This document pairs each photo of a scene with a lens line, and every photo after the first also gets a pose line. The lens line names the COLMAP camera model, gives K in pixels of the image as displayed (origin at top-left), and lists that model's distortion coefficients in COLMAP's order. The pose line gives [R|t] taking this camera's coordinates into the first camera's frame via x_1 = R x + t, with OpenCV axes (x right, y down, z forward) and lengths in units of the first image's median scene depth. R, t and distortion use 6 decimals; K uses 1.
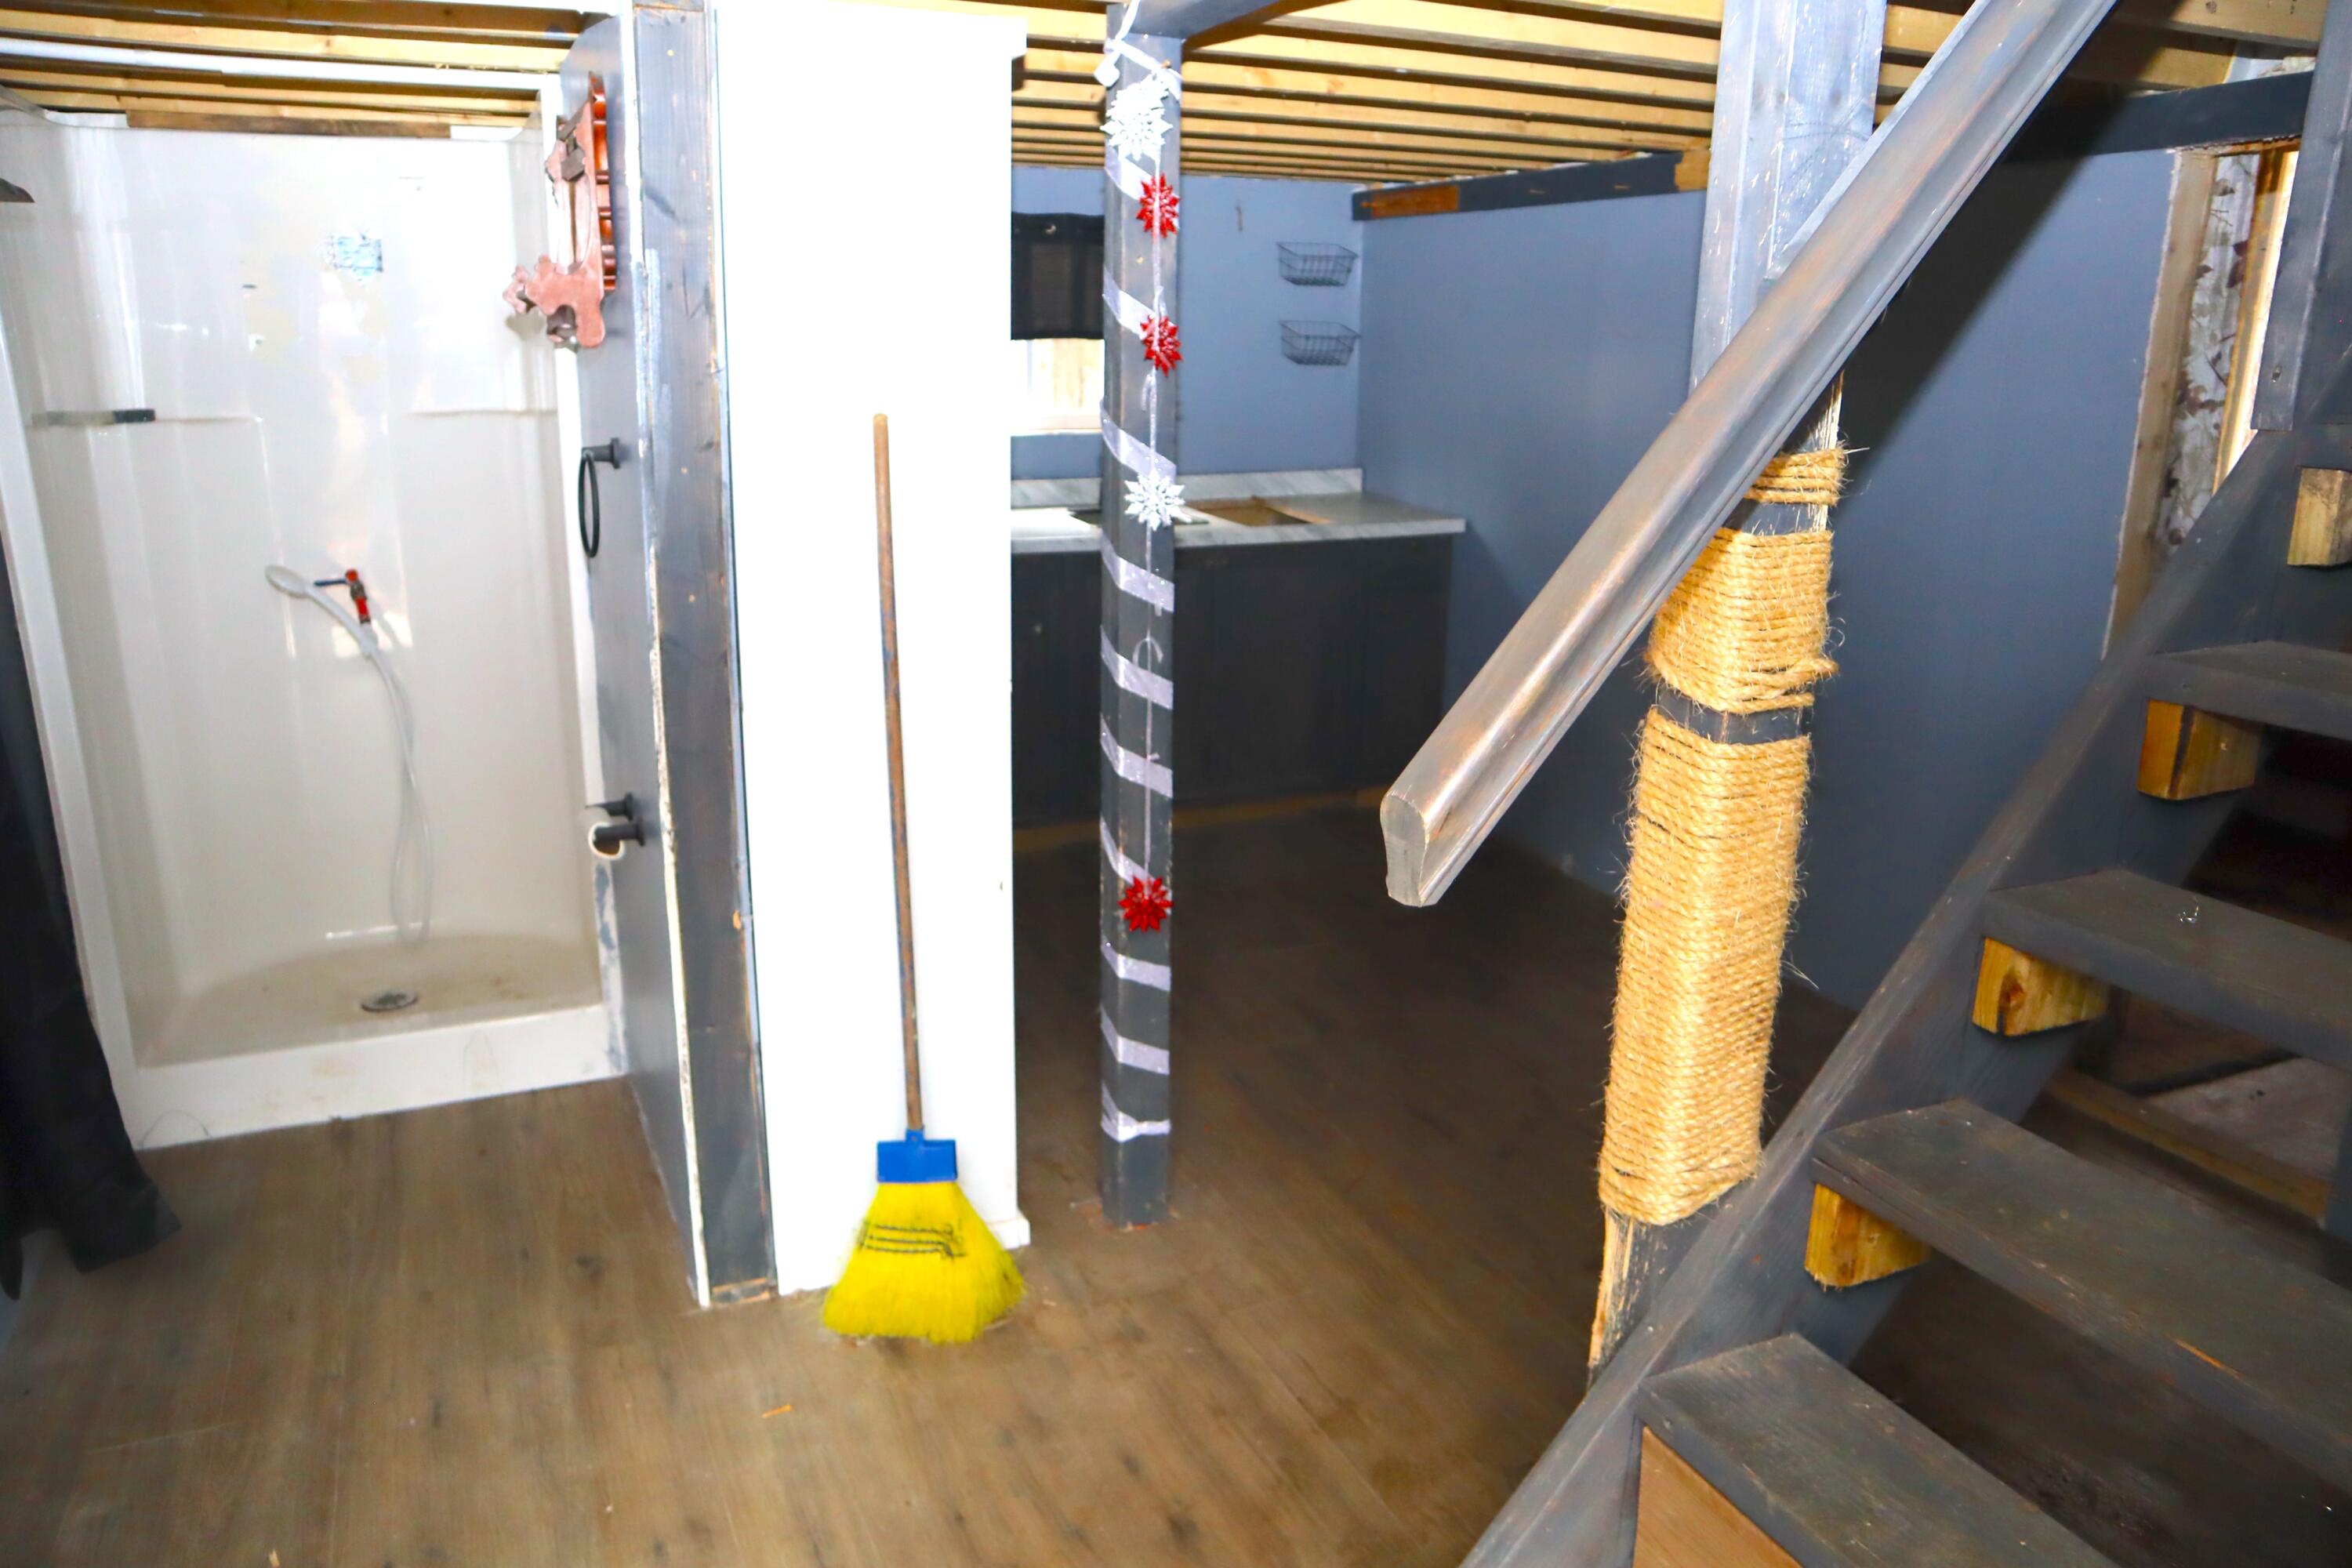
lens RADIAL K [[1665.5, 0, 1175.5], [0, 1665.5, 780.9], [0, 0, 1]] dist [-0.055376, -0.003580]
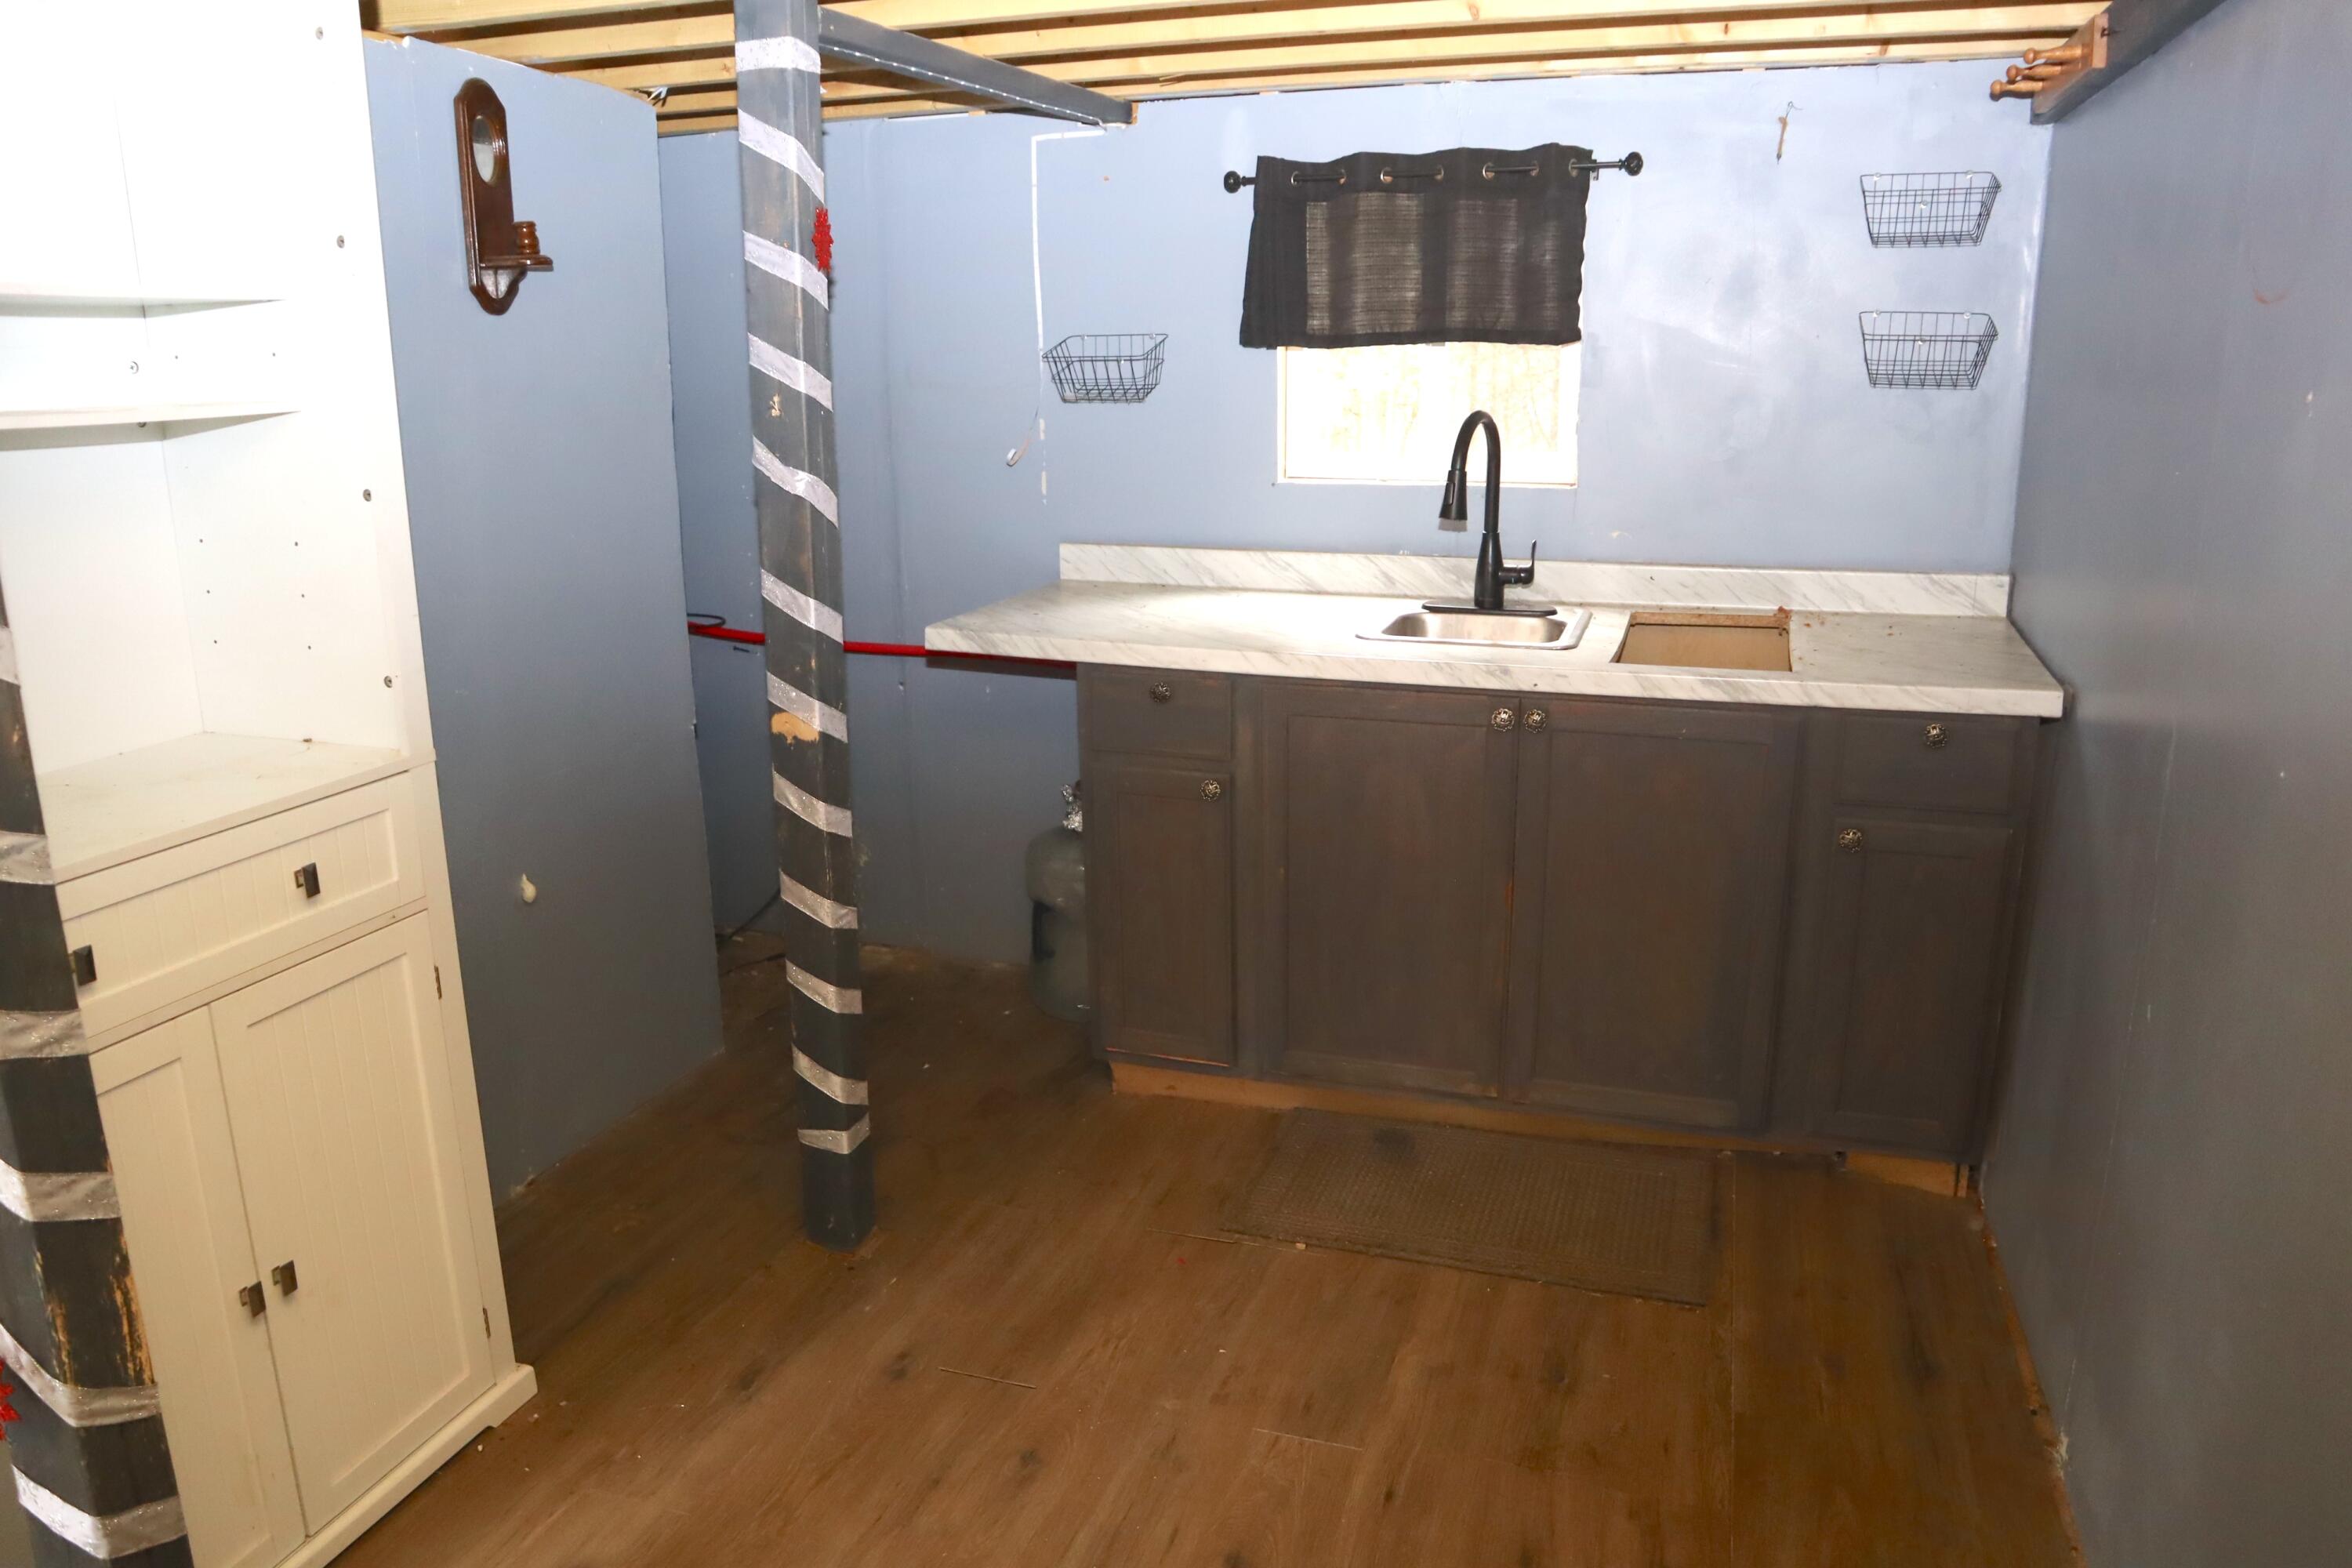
lens RADIAL K [[1665.5, 0, 1177.4], [0, 1665.5, 784.0], [0, 0, 1]] dist [-0.055376, -0.003580]
pose [[0.722799, 0.151478, -0.674252, 0.318801], [-0.161934, 0.985641, 0.047841, -0.110304], [0.671818, 0.074605, 0.736950, 0.457455]]
